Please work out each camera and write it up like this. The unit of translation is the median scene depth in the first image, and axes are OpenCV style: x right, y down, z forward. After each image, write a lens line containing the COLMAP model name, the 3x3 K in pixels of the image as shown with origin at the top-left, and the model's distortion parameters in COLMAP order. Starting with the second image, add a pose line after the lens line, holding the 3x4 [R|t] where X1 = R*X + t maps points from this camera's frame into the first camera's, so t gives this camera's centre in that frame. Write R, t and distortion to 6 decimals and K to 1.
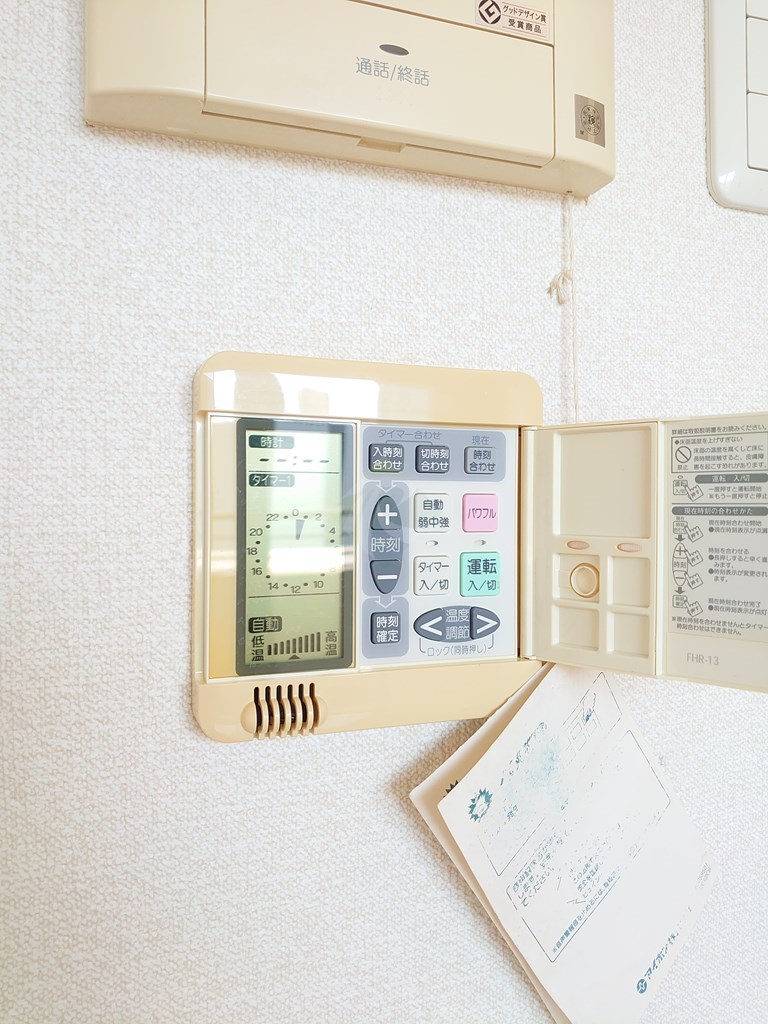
lens RADIAL K [[1361.6, 0, 383.8], [0, 1361.6, 510.8], [0, 0, 1]] dist [-0.035564, 0.000000]
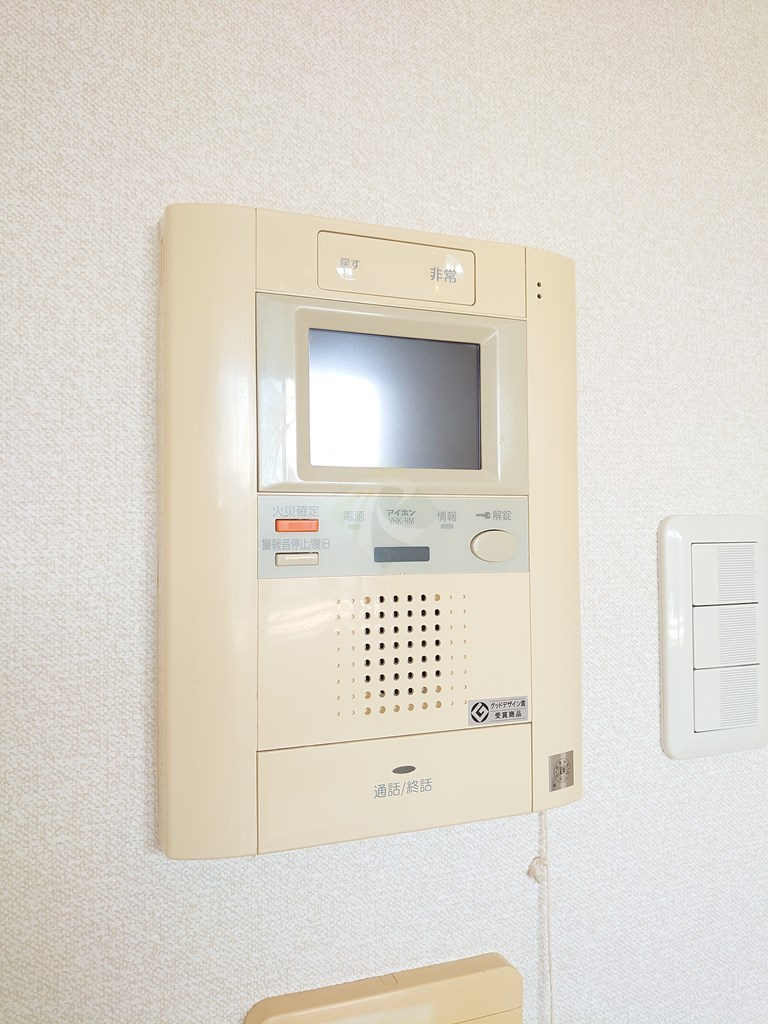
lens RADIAL K [[1361.6, 0, 384.3], [0, 1361.6, 512.5], [0, 0, 1]] dist [-0.035564, 0.000000]
pose [[0.999958, -0.001966, 0.008949, -0.021103], [0.001939, 0.999994, 0.003033, -0.574743], [-0.008954, -0.003016, 0.999955, -0.254410]]
